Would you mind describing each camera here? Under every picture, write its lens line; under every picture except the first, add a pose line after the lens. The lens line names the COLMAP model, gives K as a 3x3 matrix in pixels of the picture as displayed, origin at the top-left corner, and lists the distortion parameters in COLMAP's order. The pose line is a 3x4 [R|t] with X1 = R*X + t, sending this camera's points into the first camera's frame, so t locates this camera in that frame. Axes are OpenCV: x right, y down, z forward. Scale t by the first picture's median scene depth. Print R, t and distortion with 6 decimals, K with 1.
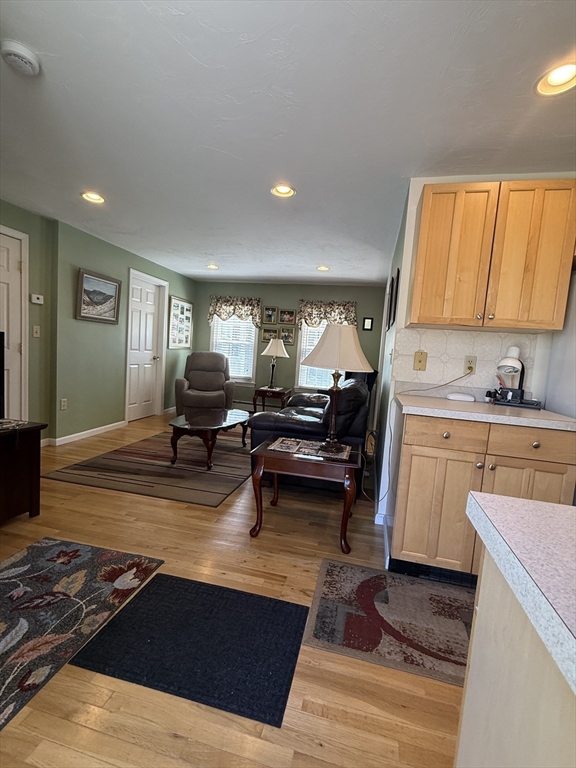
lens RADIAL K [[344.8, 0, 286.8], [0, 344.8, 383.5], [0, 0, 1]] dist [0.000093, -0.001012]
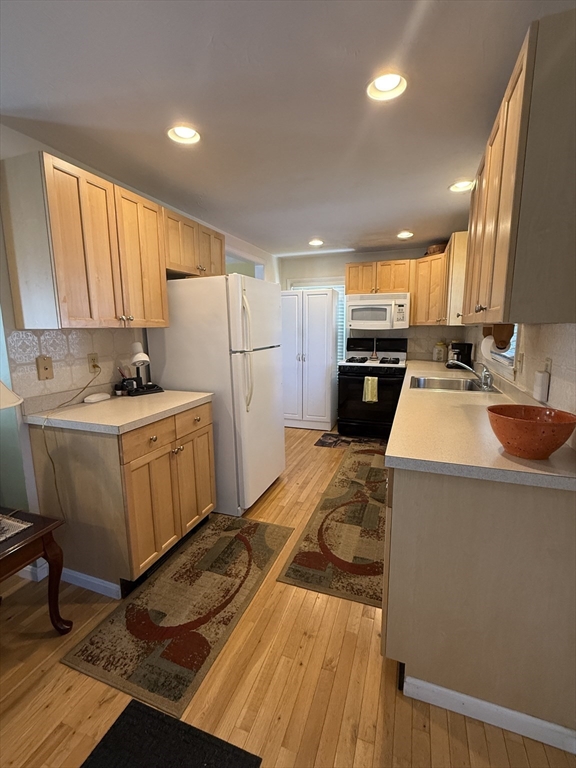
lens RADIAL K [[344.8, 0, 288.2], [0, 344.8, 383.1], [0, 0, 1]] dist [0.000093, -0.001012]
pose [[0.115522, -0.230873, 0.966102, -0.501598], [0.105570, 0.969958, 0.219171, -0.215174], [-0.987679, 0.076673, 0.136425, 0.460104]]
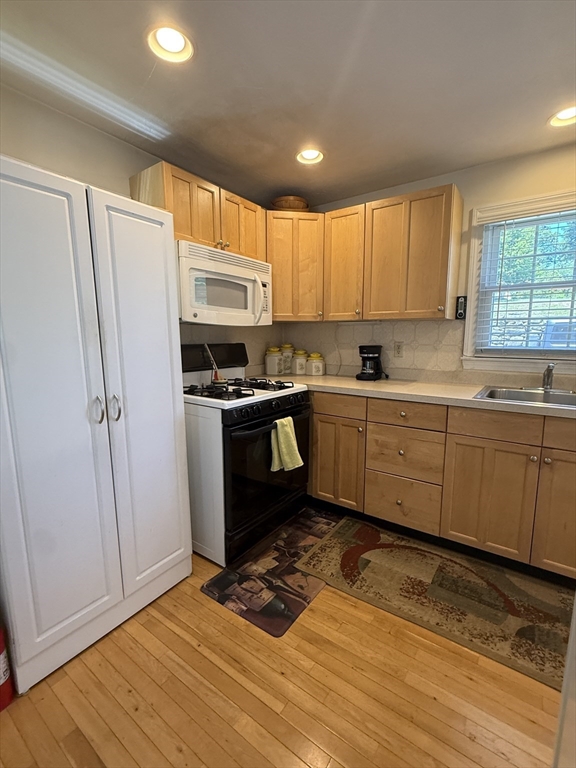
lens RADIAL K [[344.8, 0, 285.2], [0, 344.8, 385.1], [0, 0, 1]] dist [0.000093, -0.001012]
pose [[-0.922701, -0.120894, 0.366071, 1.558498], [-0.028147, 0.968150, 0.248782, -0.076927], [-0.384488, 0.219247, -0.896716, 1.307311]]
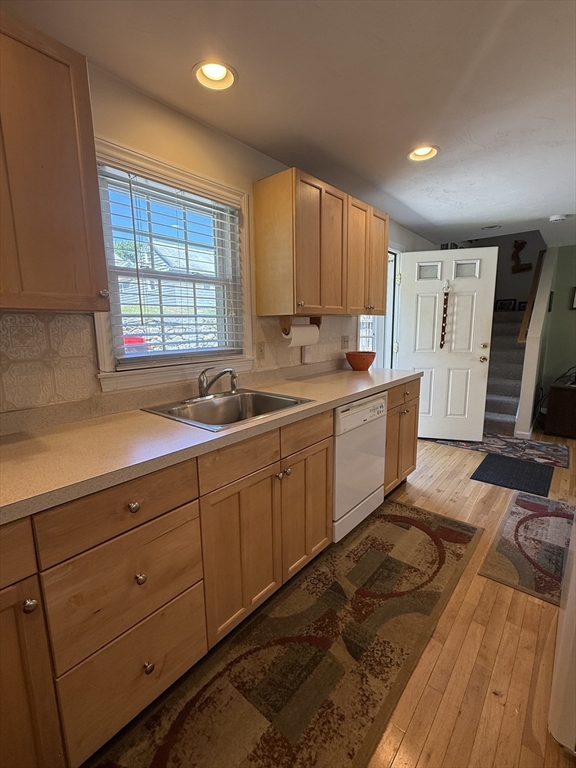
lens RADIAL K [[344.8, 0, 290.0], [0, 344.8, 385.0], [0, 0, 1]] dist [0.000093, -0.001012]
pose [[-0.444979, 0.089937, -0.891013, 2.009452], [-0.097851, 0.984104, 0.148201, -0.005414], [0.890179, 0.153133, -0.429106, 0.523505]]
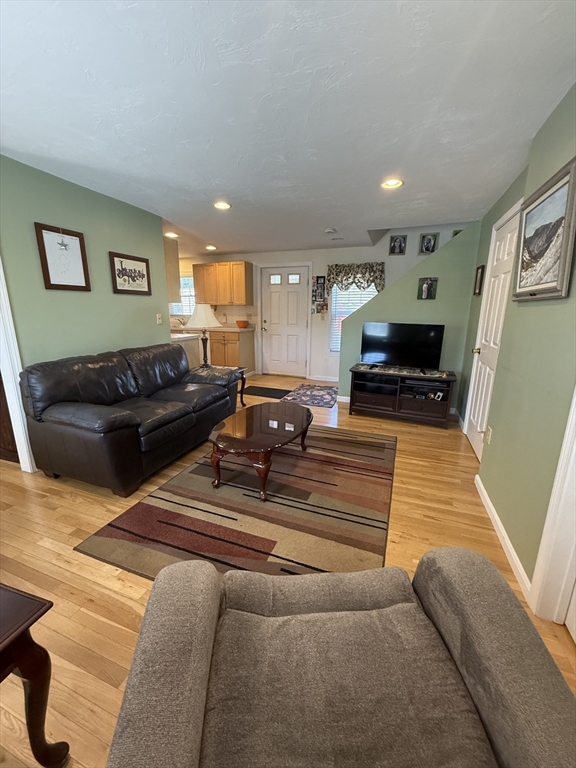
lens RADIAL K [[308.1, 0, 288.0], [0, 308.1, 382.1], [0, 0, 1]] dist [0.000105, 0.000659]
pose [[-0.990459, -0.093475, 0.101260, -0.761537], [-0.056793, 0.946357, 0.318092, -0.482832], [-0.125561, 0.309307, -0.942637, 3.798069]]
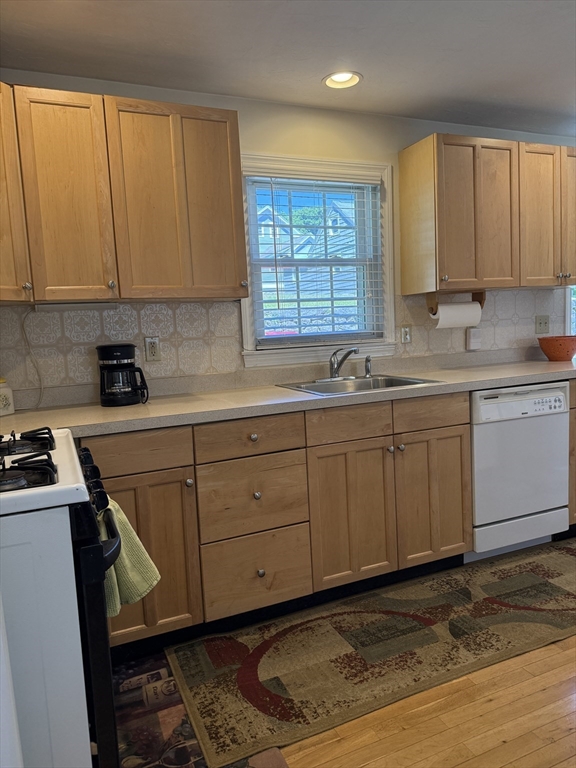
lens RADIAL K [[542.7, 0, 291.1], [0, 542.7, 384.8], [0, 0, 1]] dist [0.033564, -0.040890]
pose [[-0.799695, 0.034621, -0.599408, 2.313578], [-0.056643, 0.989533, 0.132724, 0.020675], [0.597729, 0.140091, -0.789363, 1.114001]]
